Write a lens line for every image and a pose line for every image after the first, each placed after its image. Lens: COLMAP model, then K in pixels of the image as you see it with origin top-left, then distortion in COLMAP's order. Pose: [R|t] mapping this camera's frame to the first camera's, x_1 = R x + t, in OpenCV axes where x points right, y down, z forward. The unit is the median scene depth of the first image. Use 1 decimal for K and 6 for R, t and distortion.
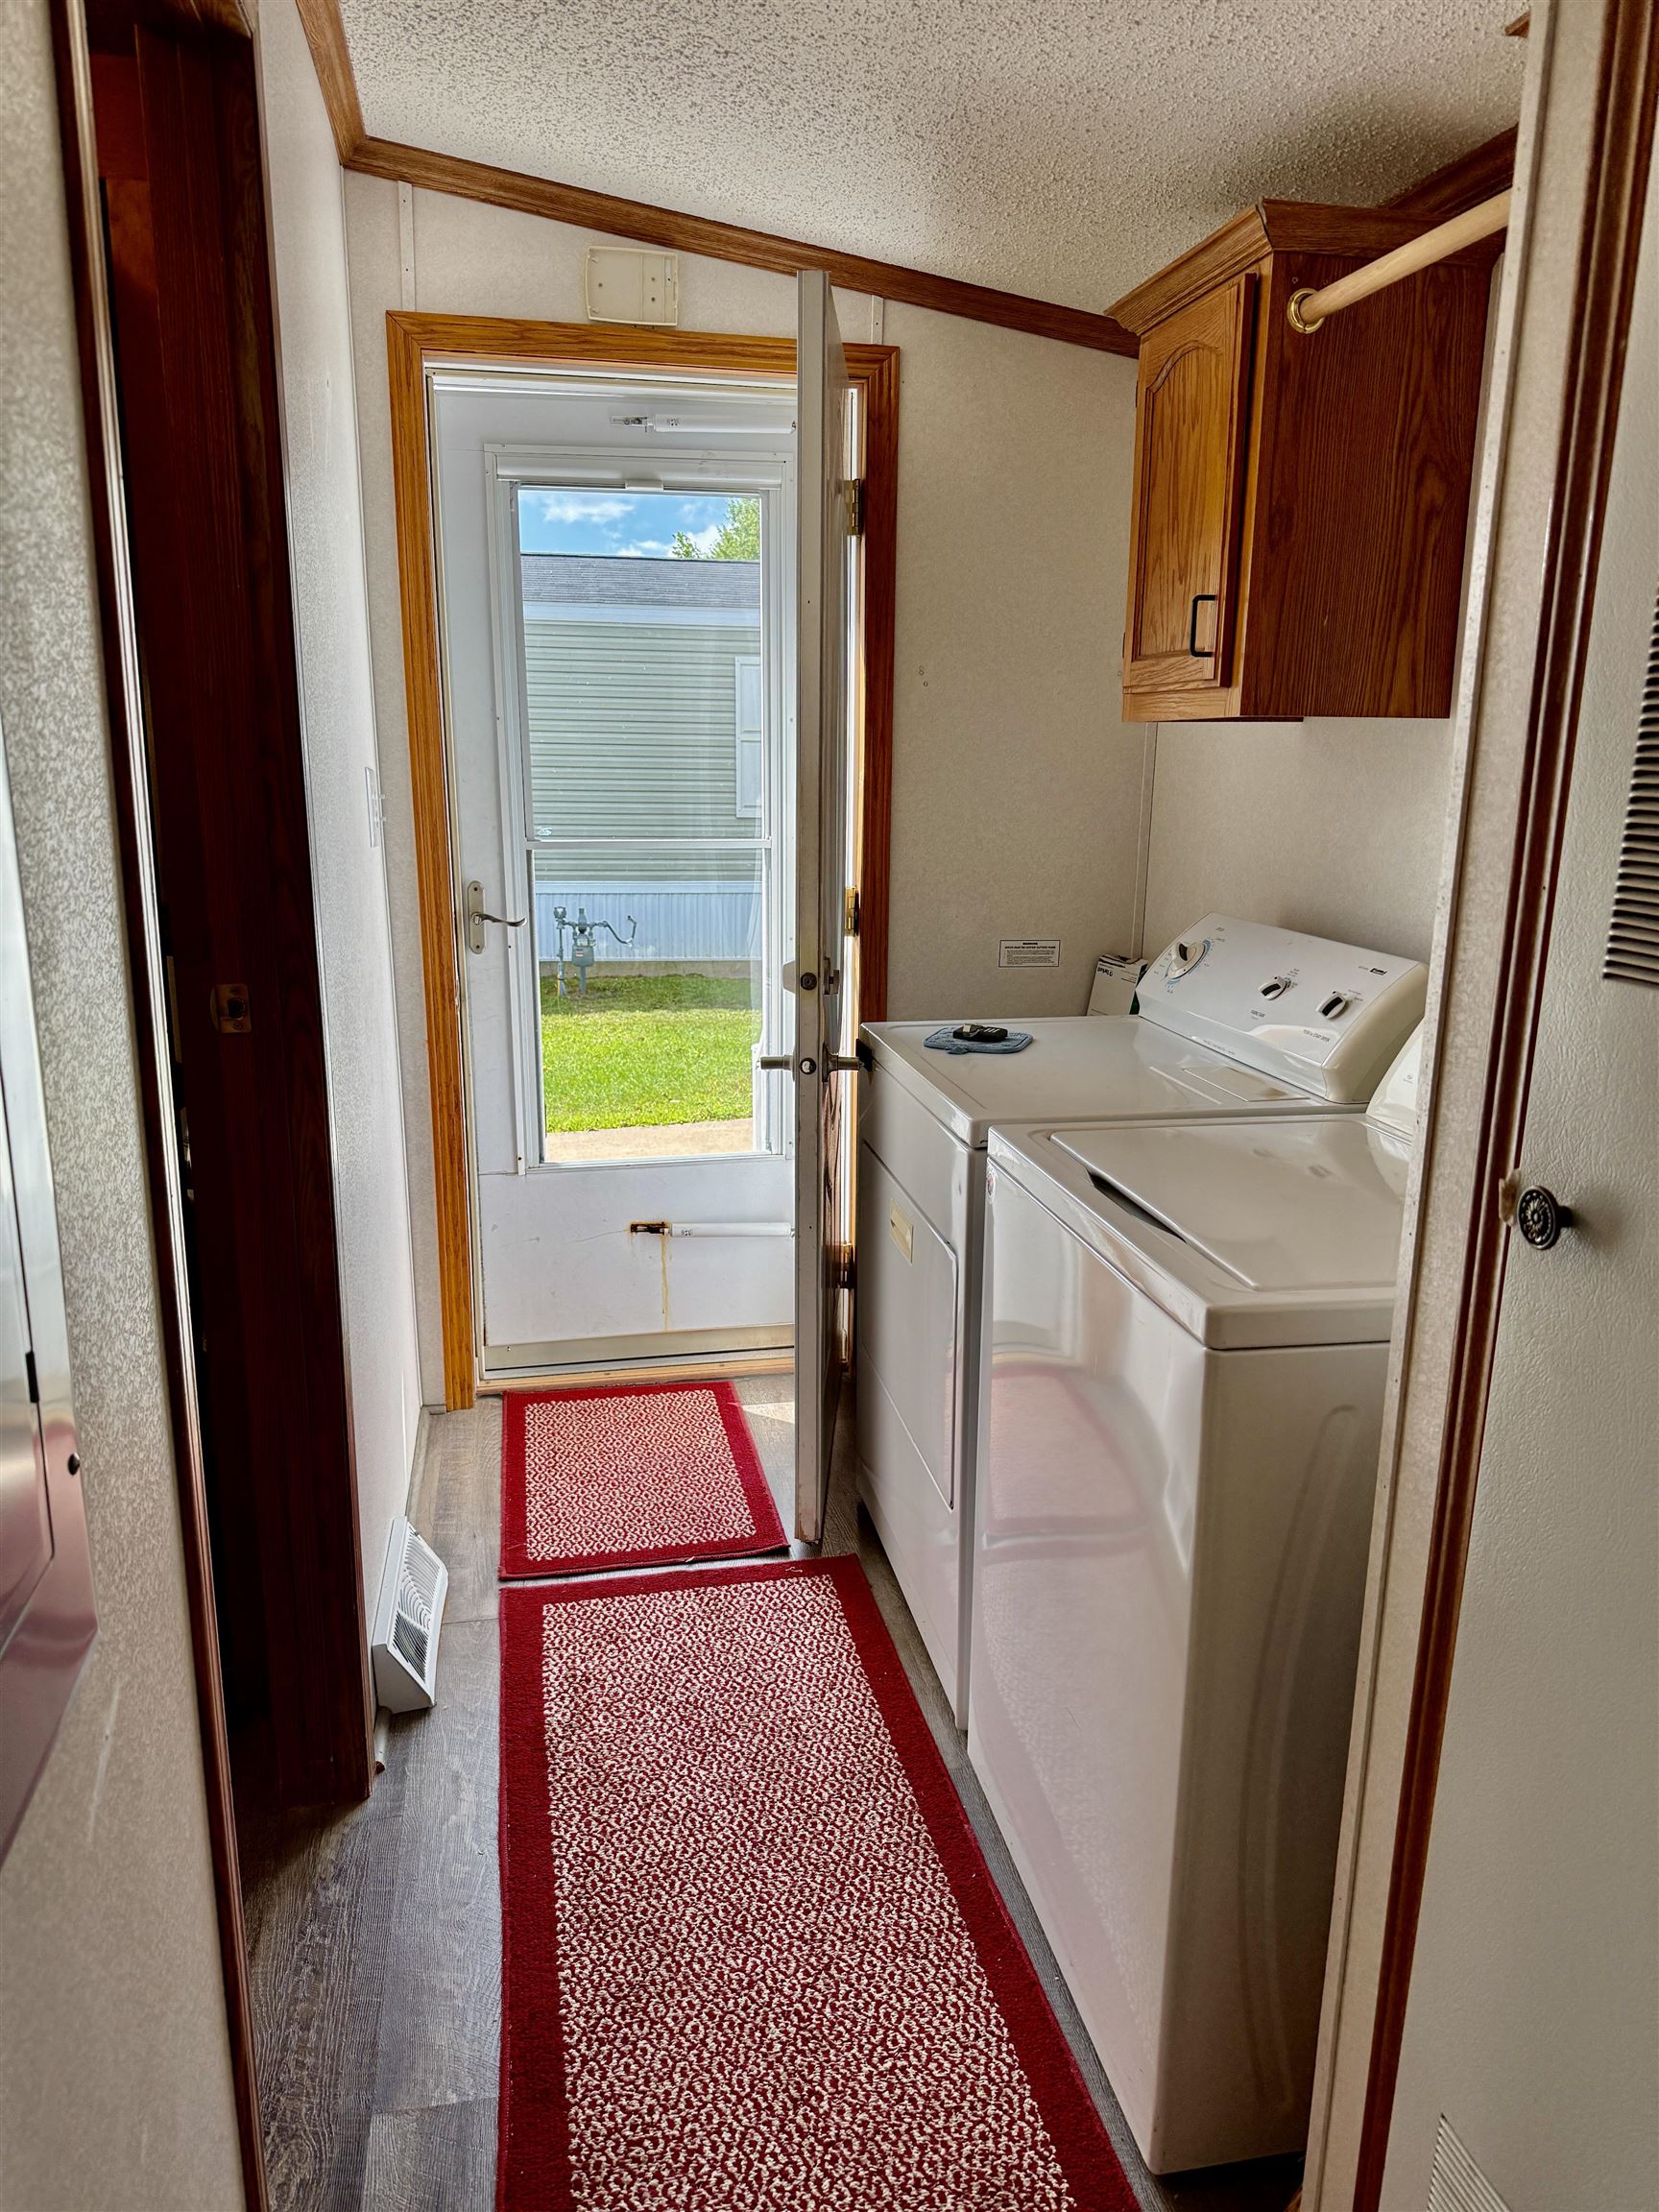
lens RADIAL K [[1557.6, 0, 837.0], [0, 1557.6, 1100.7], [0, 0, 1]] dist [0.031457, -0.037988]
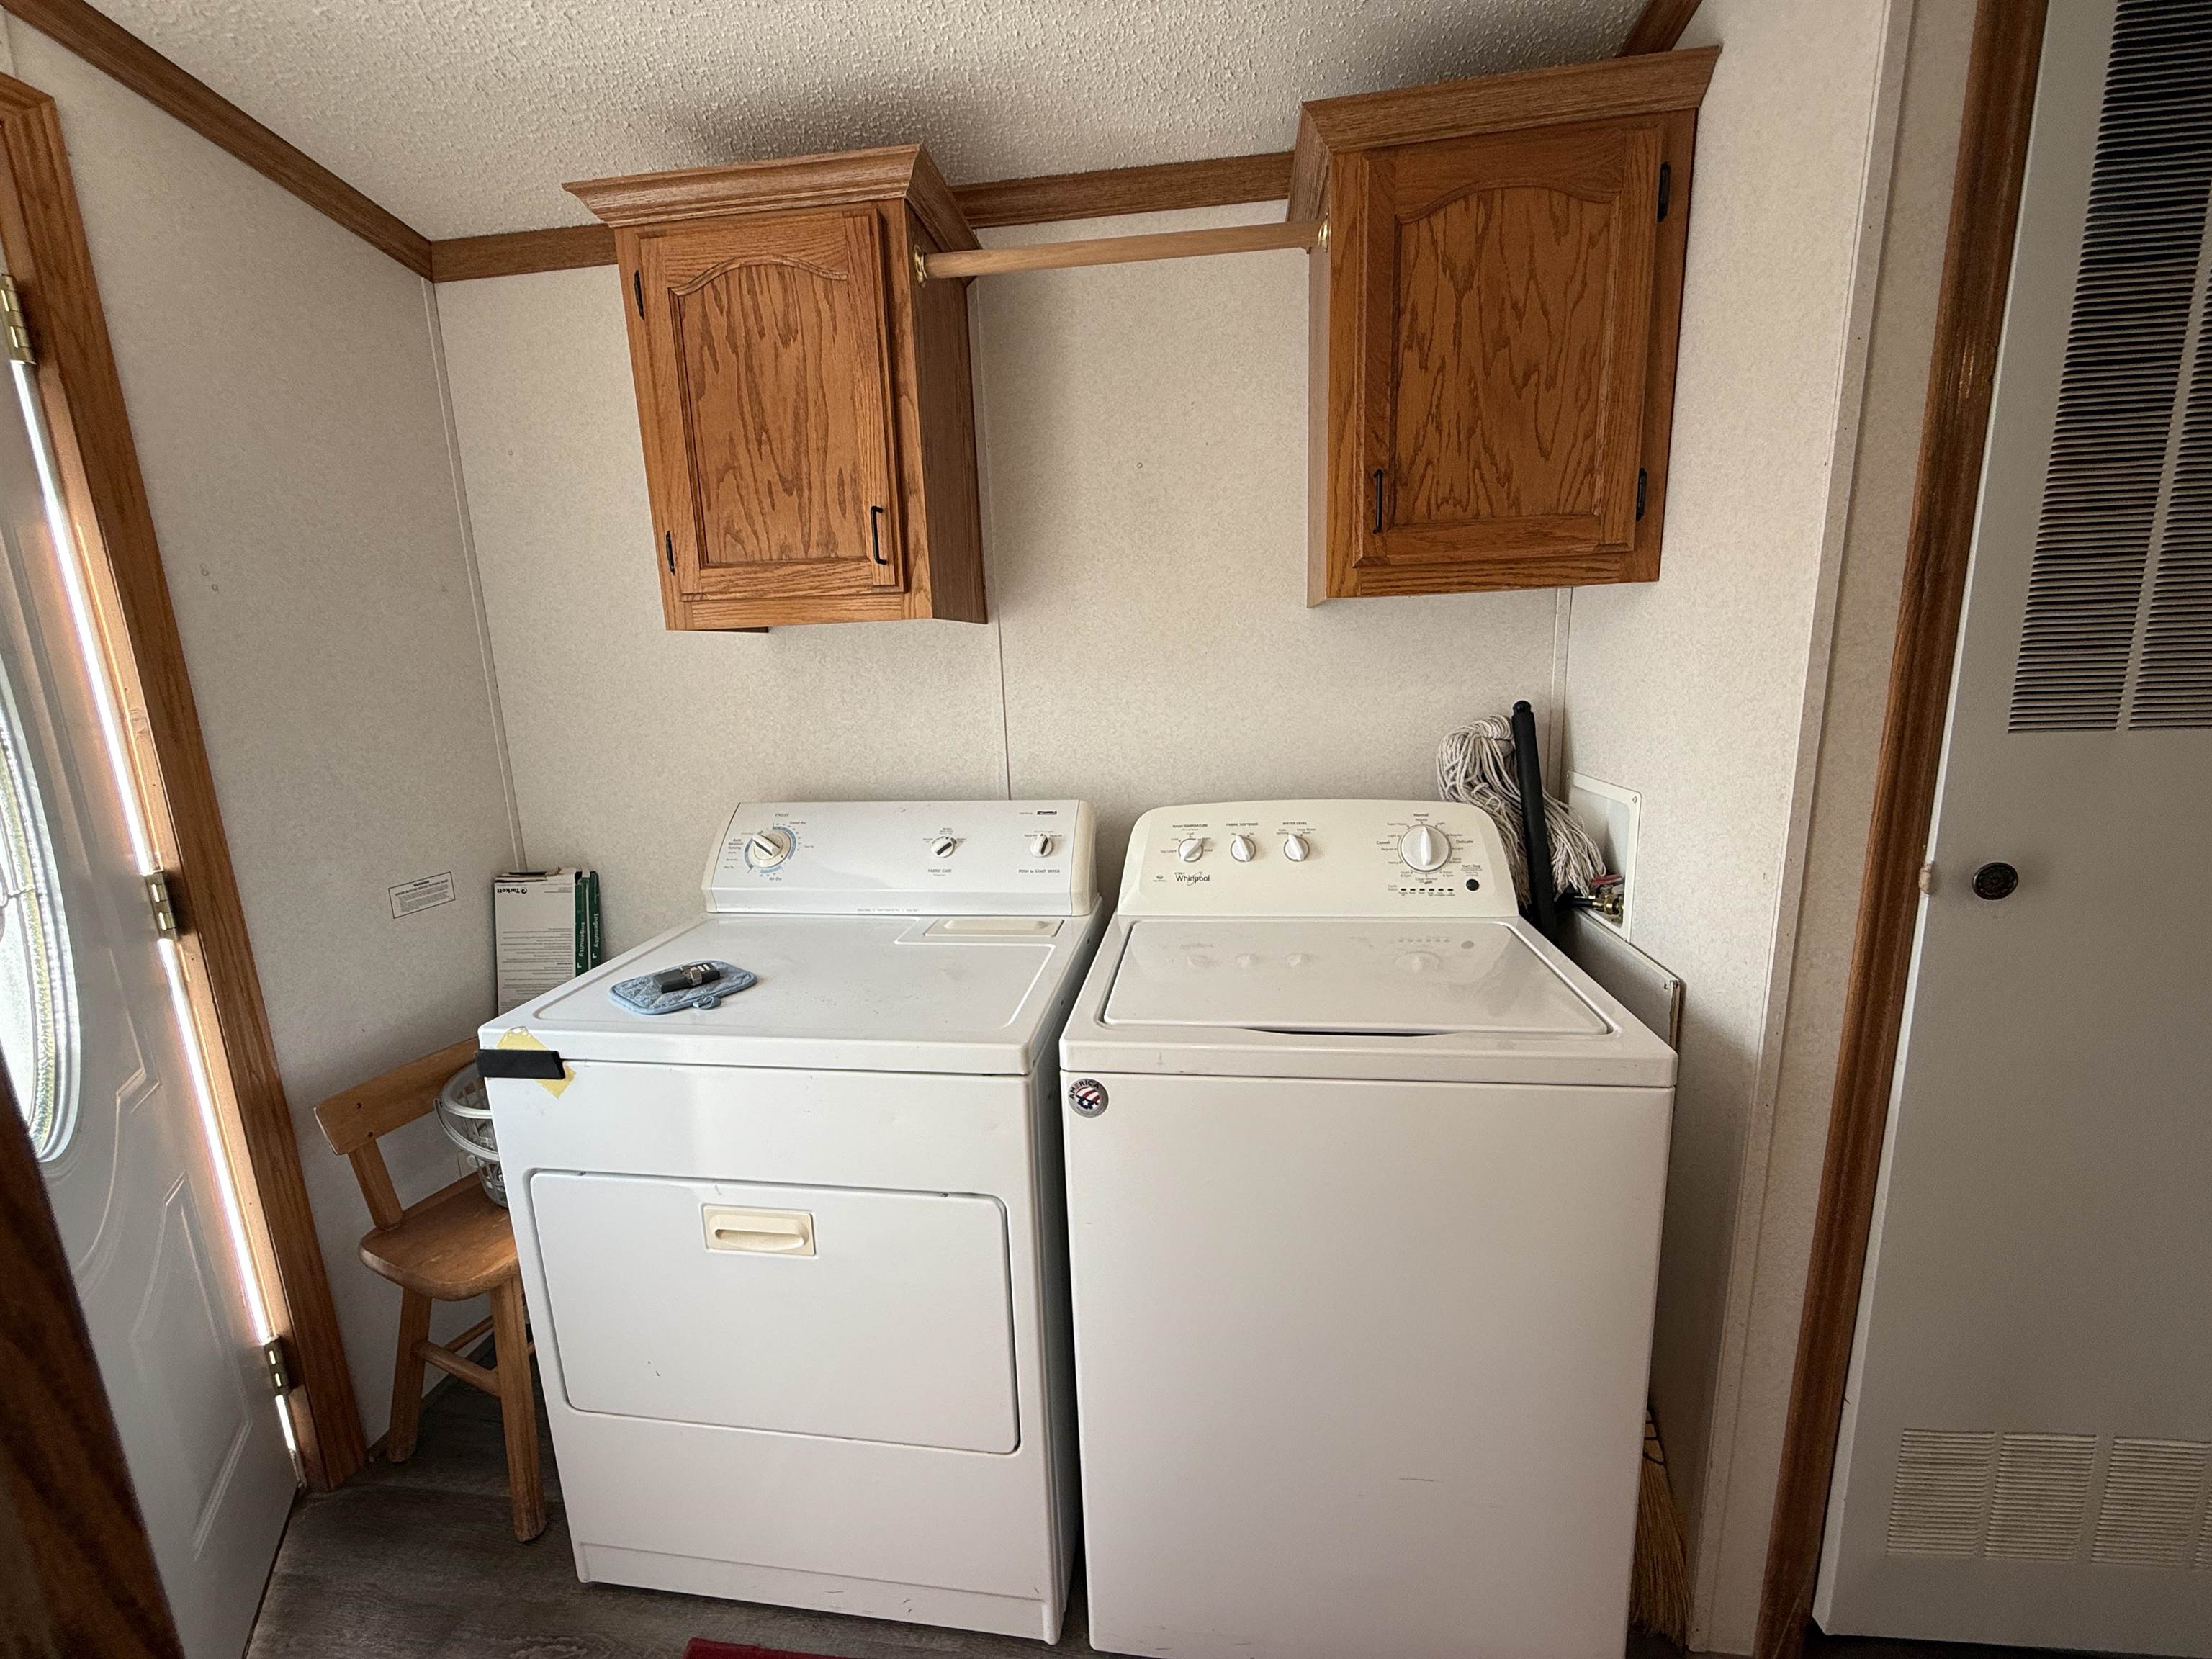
lens RADIAL K [[881.0, 0, 1104.1], [0, 881.0, 829.9], [0, 0, 1]] dist [-0.003874, 0.000975]
pose [[0.322763, -0.196843, 0.925784, -0.301816], [0.244582, 0.962258, 0.119328, -0.135225], [-0.914332, 0.187915, 0.358726, 0.645051]]
